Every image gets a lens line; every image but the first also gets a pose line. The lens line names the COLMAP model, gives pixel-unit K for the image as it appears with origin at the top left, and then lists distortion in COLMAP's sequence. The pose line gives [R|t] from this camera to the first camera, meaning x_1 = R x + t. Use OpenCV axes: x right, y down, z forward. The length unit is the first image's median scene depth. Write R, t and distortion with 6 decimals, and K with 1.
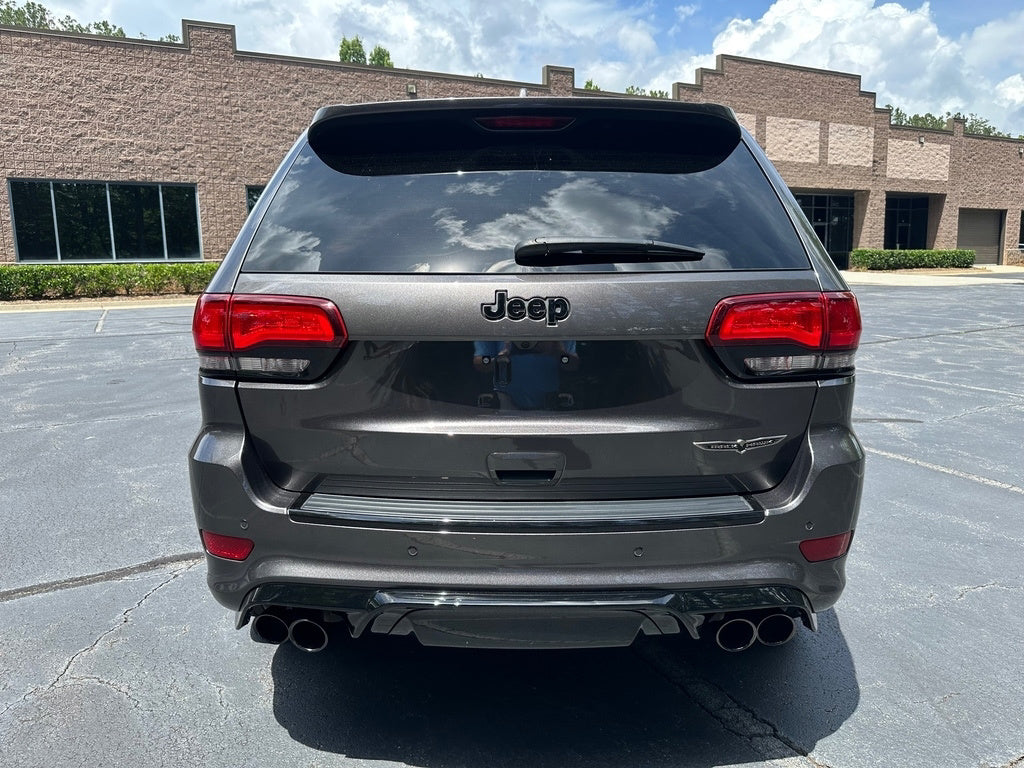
lens RADIAL K [[729.0, 0, 512.4], [0, 729.0, 387.8], [0, 0, 1]] dist [0.033612, -0.036389]
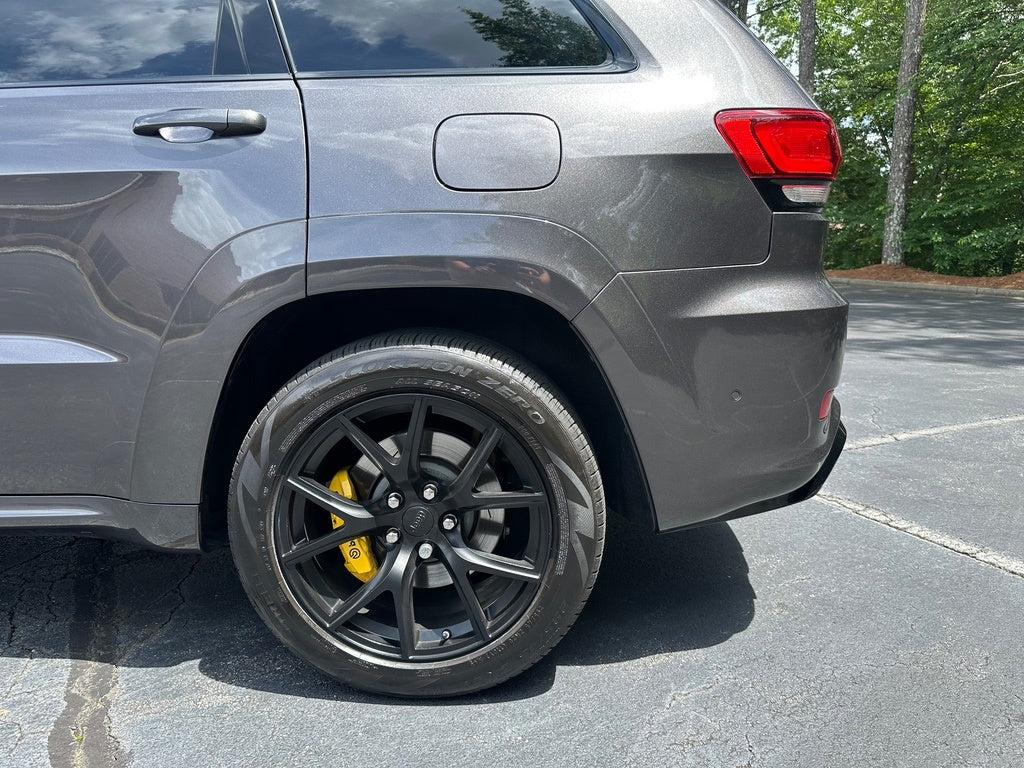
lens RADIAL K [[729.0, 0, 509.0], [0, 729.0, 386.4], [0, 0, 1]] dist [0.033612, -0.036389]
pose [[0.018260, -0.182221, 0.983088, -0.069856], [0.179256, 0.967917, 0.176079, -0.001800], [-0.983633, 0.173009, 0.050338, 0.072428]]
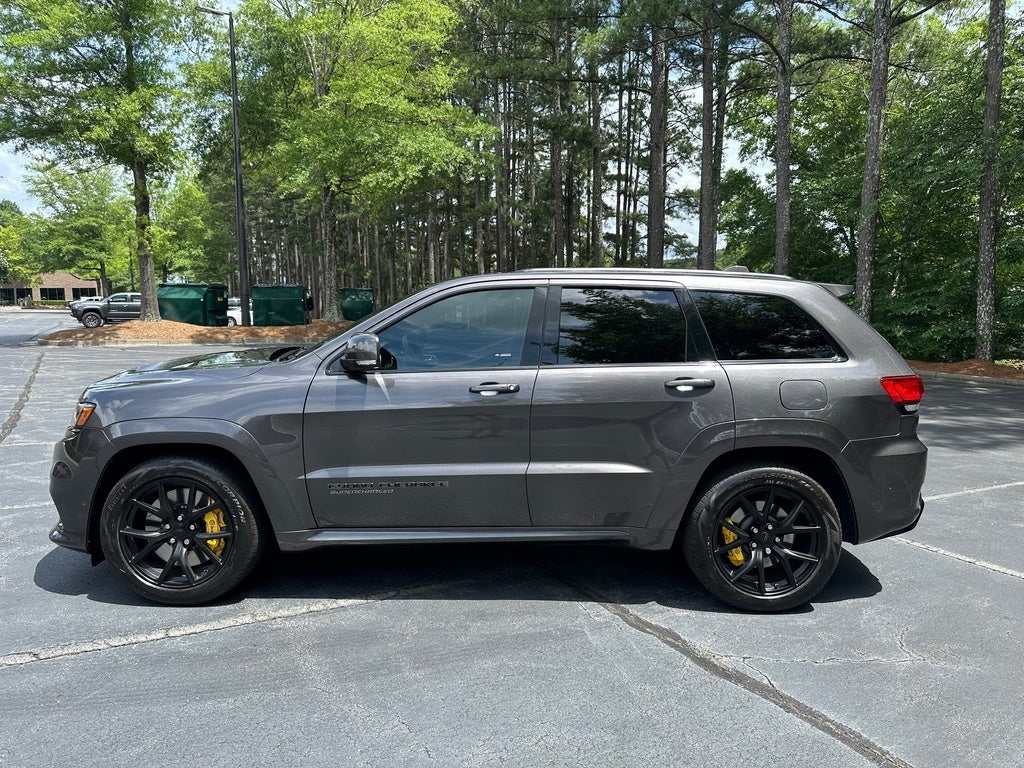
lens RADIAL K [[729.0, 0, 511.7], [0, 729.0, 383.4], [0, 0, 1]] dist [0.033612, -0.036389]
pose [[-0.032786, -0.095907, 0.994850, -0.135023], [0.167802, 0.980728, 0.100076, -0.027714], [-0.985275, 0.170218, -0.016061, 0.117724]]
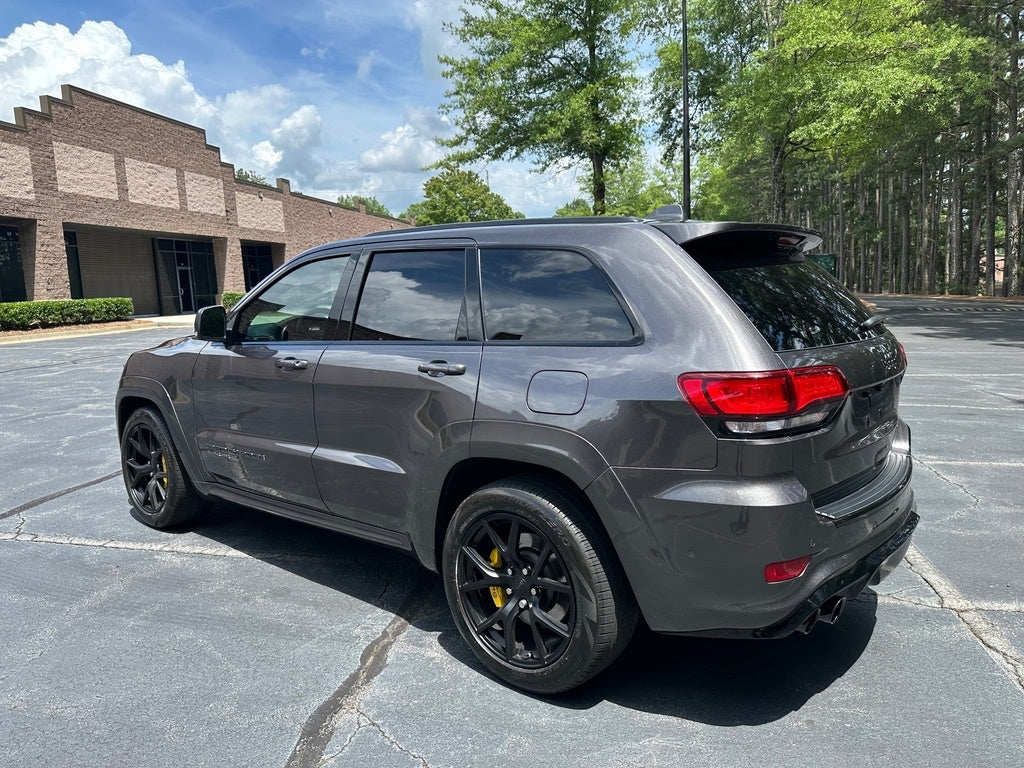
lens RADIAL K [[729.0, 0, 509.7], [0, 729.0, 379.9], [0, 0, 1]] dist [0.033612, -0.036389]
pose [[0.631241, -0.108291, 0.767990, -0.087342], [0.157458, 0.987477, 0.009819, -0.010229], [-0.759435, 0.114728, 0.640387, 0.028171]]
